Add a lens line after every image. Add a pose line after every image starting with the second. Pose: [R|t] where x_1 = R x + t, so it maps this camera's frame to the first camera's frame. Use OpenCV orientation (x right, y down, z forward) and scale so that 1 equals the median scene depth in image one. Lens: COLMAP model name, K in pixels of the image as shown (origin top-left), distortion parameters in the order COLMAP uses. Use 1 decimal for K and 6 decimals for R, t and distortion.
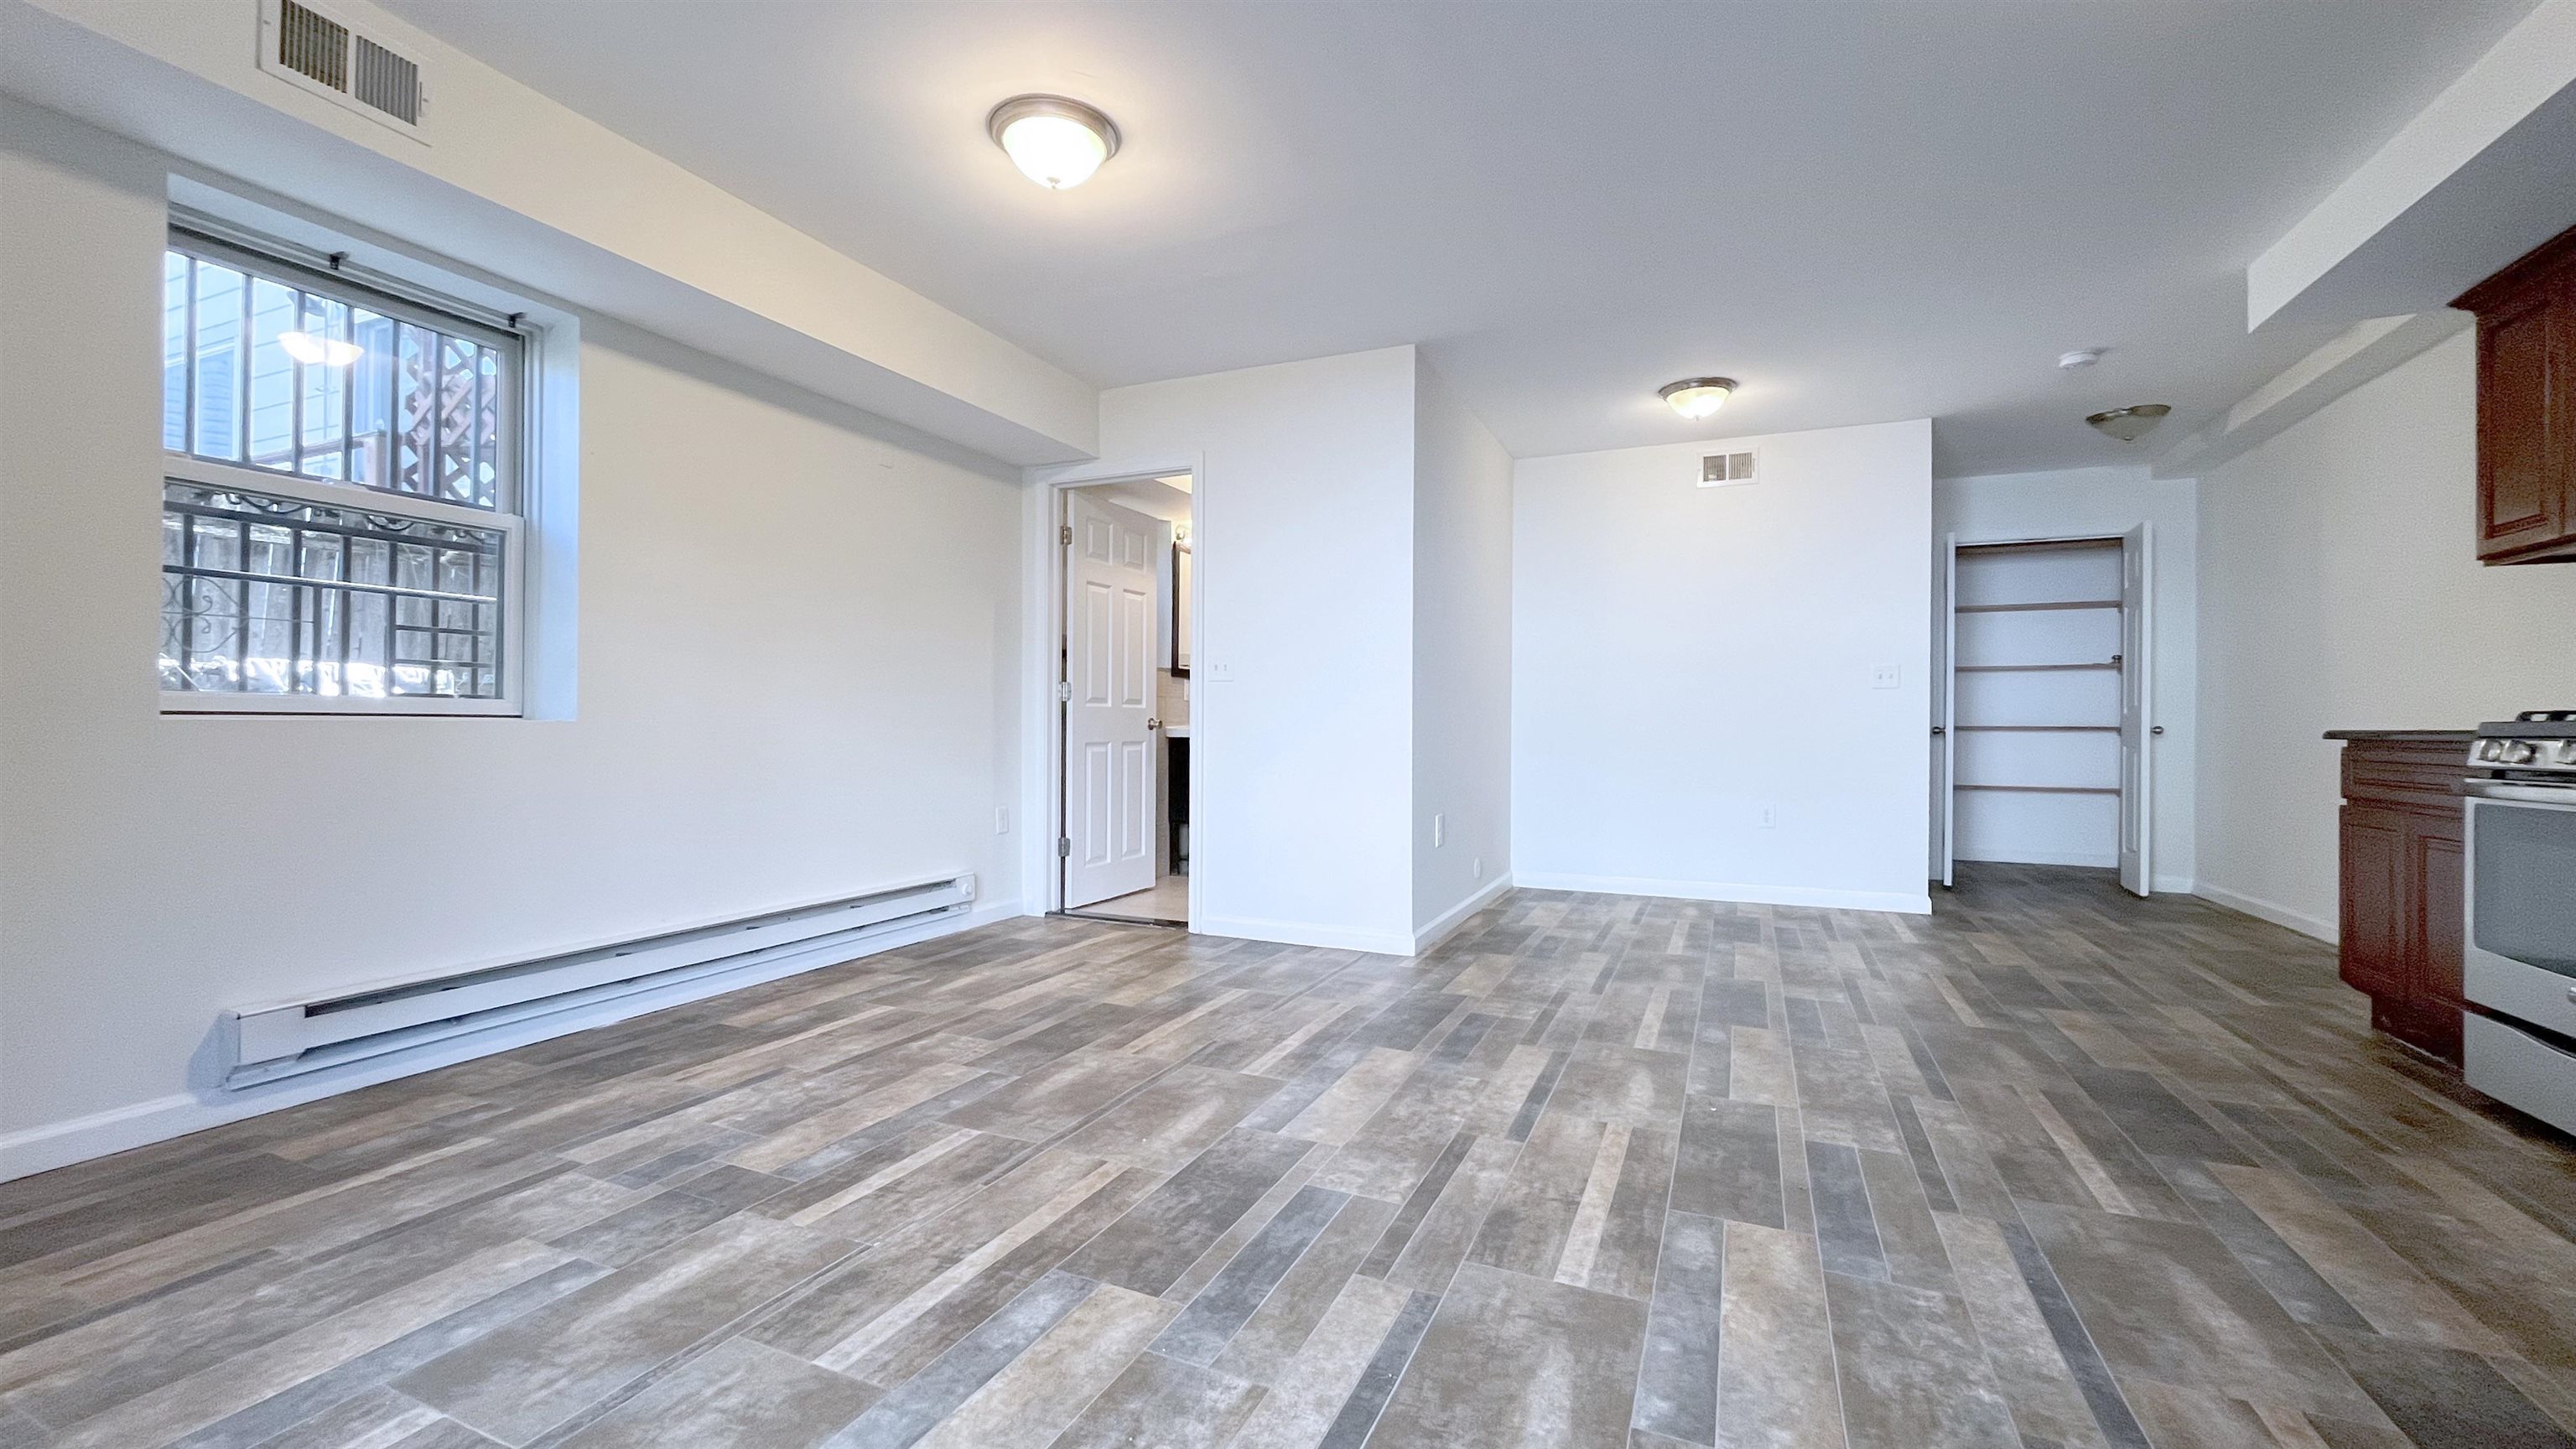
lens RADIAL K [[1038.4, 0, 1279.7], [0, 1038.4, 728.3], [0, 0, 1]] dist [0.000522, -0.000121]
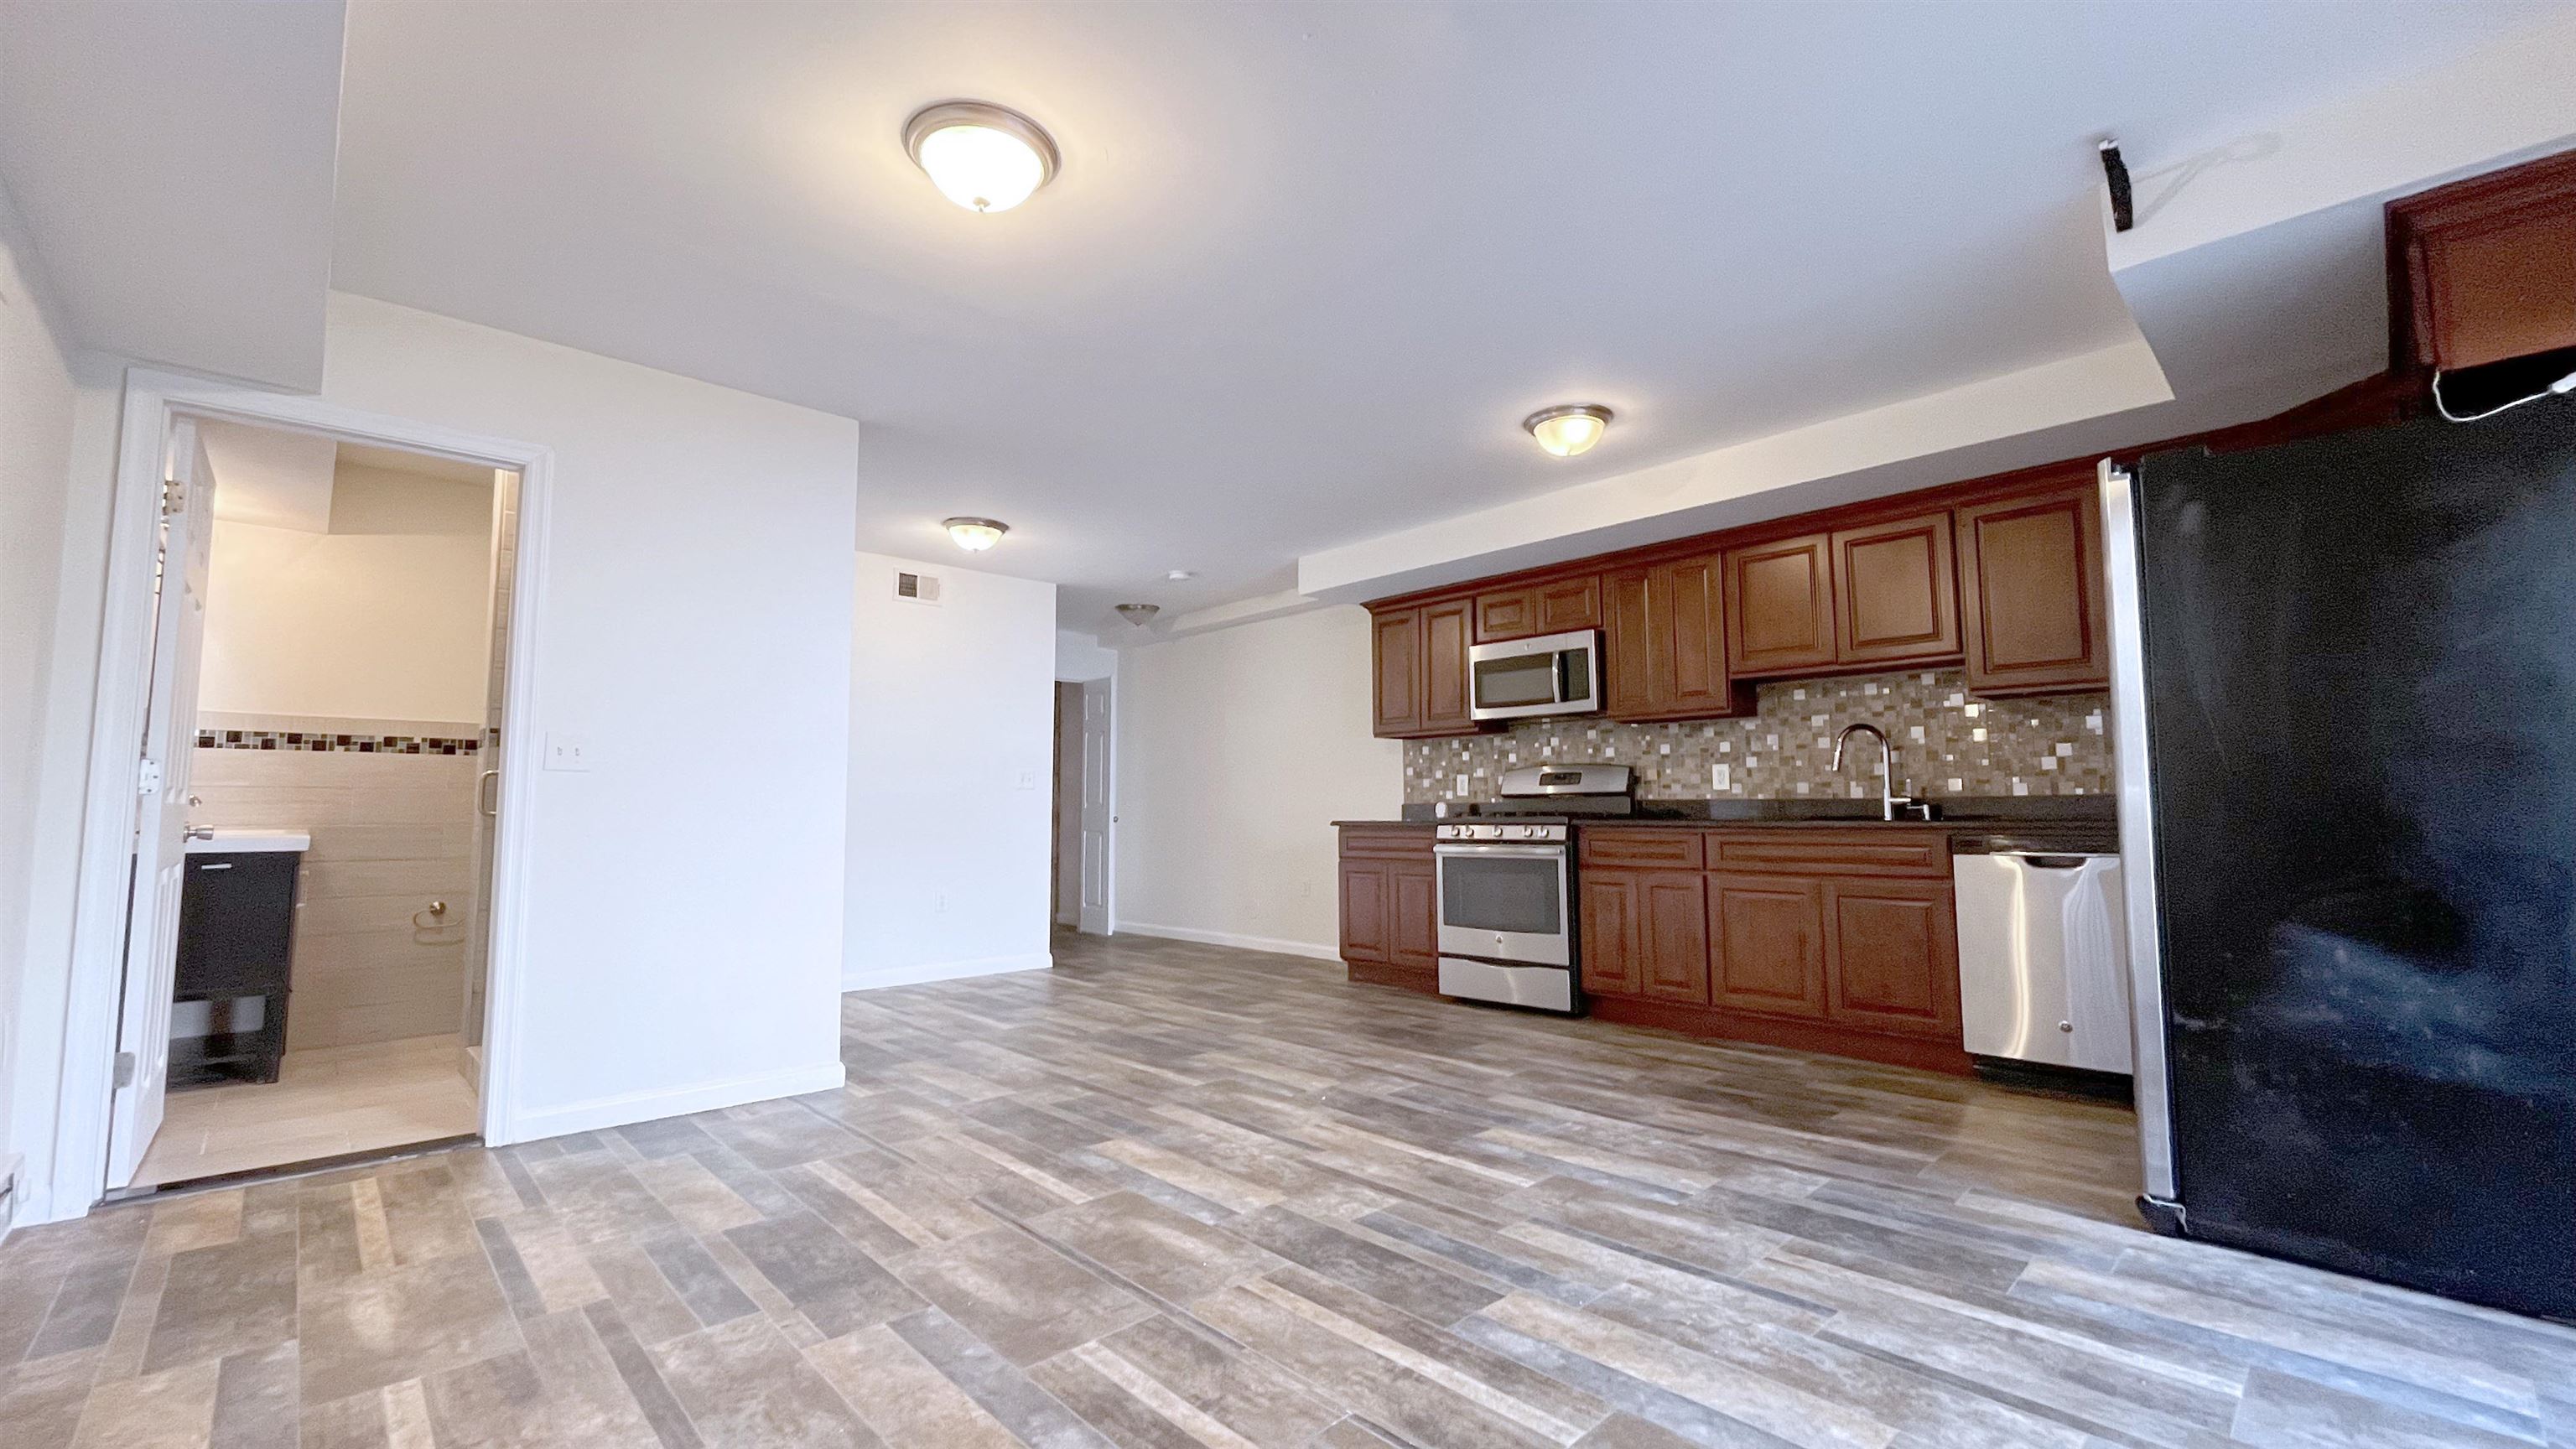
lens RADIAL K [[1038.4, 0, 1279.7], [0, 1038.4, 728.3], [0, 0, 1]] dist [0.000522, -0.000121]
pose [[0.389035, 0.067598, 0.918739, -0.913021], [0.006919, 0.997062, -0.076291, -0.027726], [-0.921197, 0.036037, 0.387424, 0.474327]]
